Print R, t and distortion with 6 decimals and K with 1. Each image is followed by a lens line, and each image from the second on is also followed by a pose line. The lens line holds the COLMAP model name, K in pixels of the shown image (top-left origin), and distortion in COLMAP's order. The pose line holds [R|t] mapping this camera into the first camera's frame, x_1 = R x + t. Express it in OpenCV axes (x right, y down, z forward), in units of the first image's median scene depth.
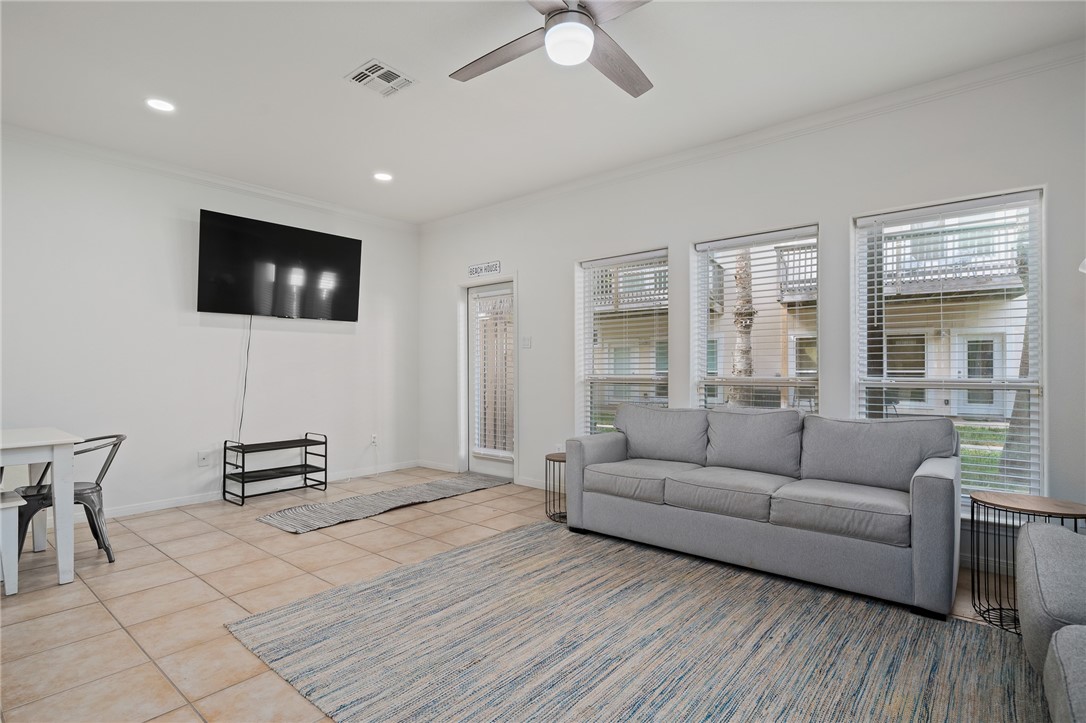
lens RADIAL K [[537.6, 0, 532.6], [0, 537.6, 370.2], [0, 0, 1]] dist [0.001762, 0.001788]
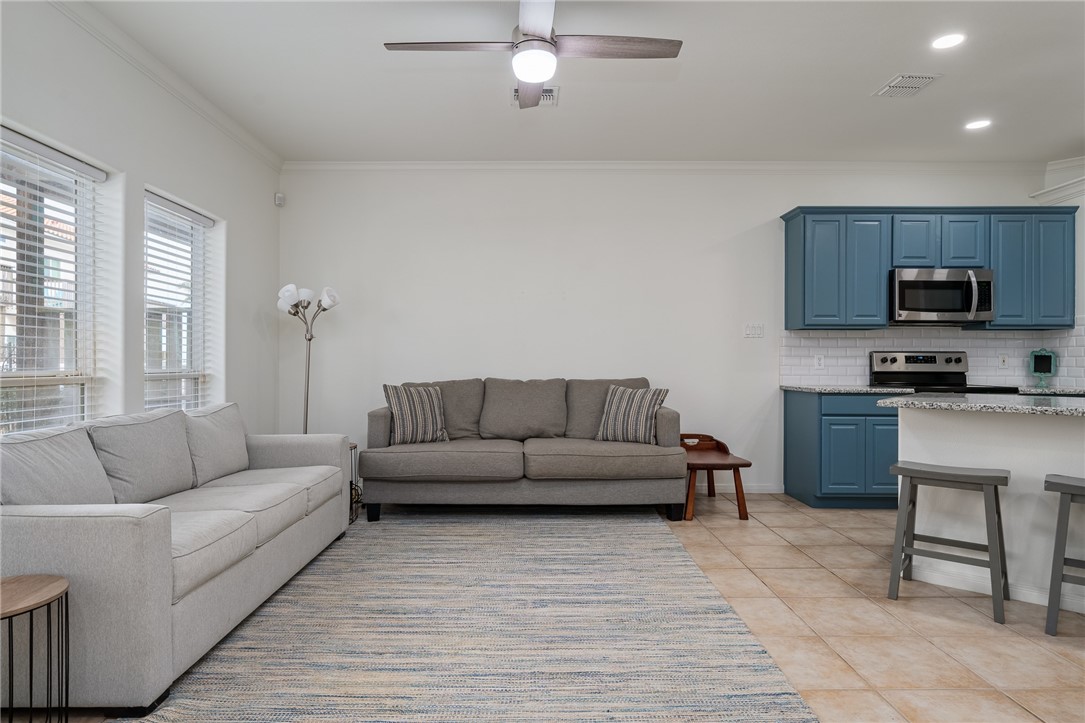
lens RADIAL K [[626.6, 0, 534.5], [0, 626.6, 361.8], [0, 0, 1]] dist [0.000717, 0.002132]
pose [[-0.652634, 0.002039, 0.757670, -0.696974], [-0.000855, 0.999994, -0.003428, 0.004120], [-0.757673, -0.002885, -0.652628, 1.410697]]
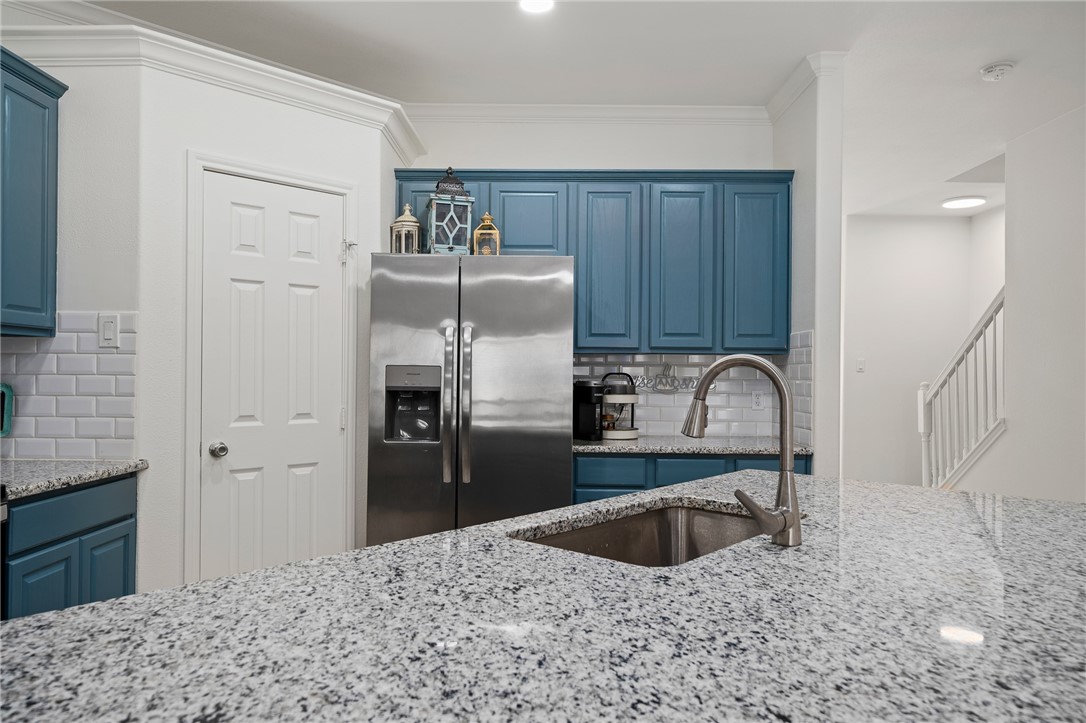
lens RADIAL K [[728.3, 0, 538.2], [0, 728.3, 366.1], [0, 0, 1]] dist [0.000362, 0.003836]
pose [[-0.757643, -0.010613, -0.652583, -0.212502], [-0.004572, 0.999930, -0.010955, -0.048116], [0.652654, -0.005317, -0.757638, 0.305560]]
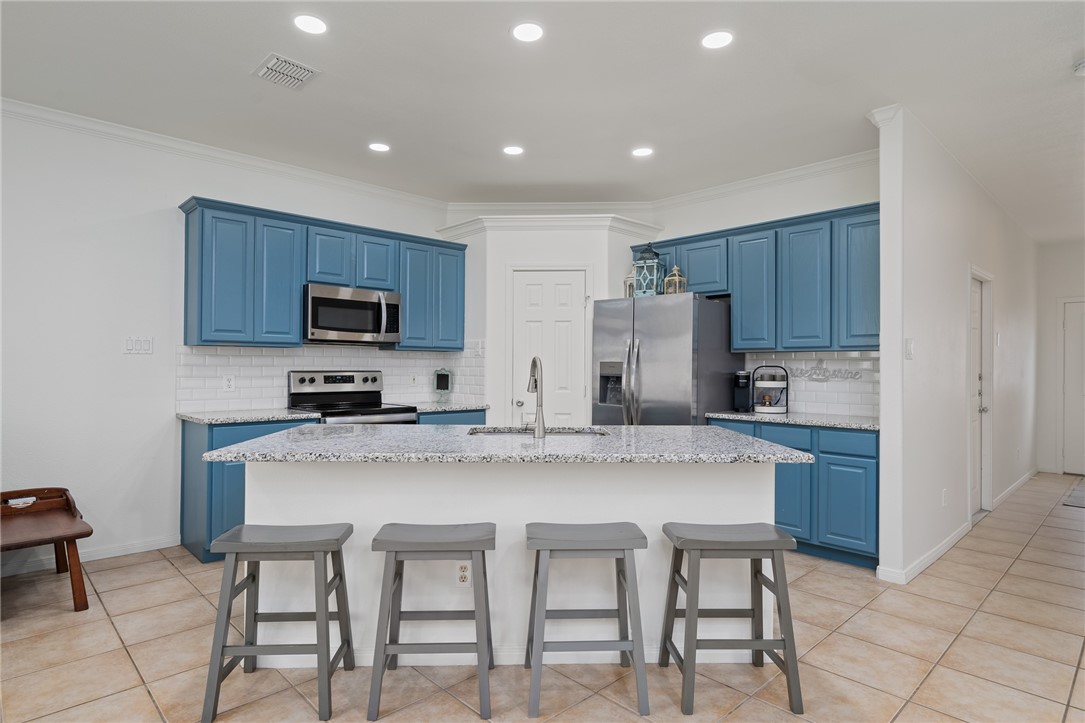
lens RADIAL K [[588.8, 0, 534.8], [0, 588.8, 361.1], [0, 0, 1]] dist [-0.000182, 0.003000]
pose [[-0.994729, -0.002021, 0.102524, -0.771709], [-0.002930, 0.999958, -0.008712, -0.048011], [-0.102502, -0.008967, -0.994692, 0.980615]]
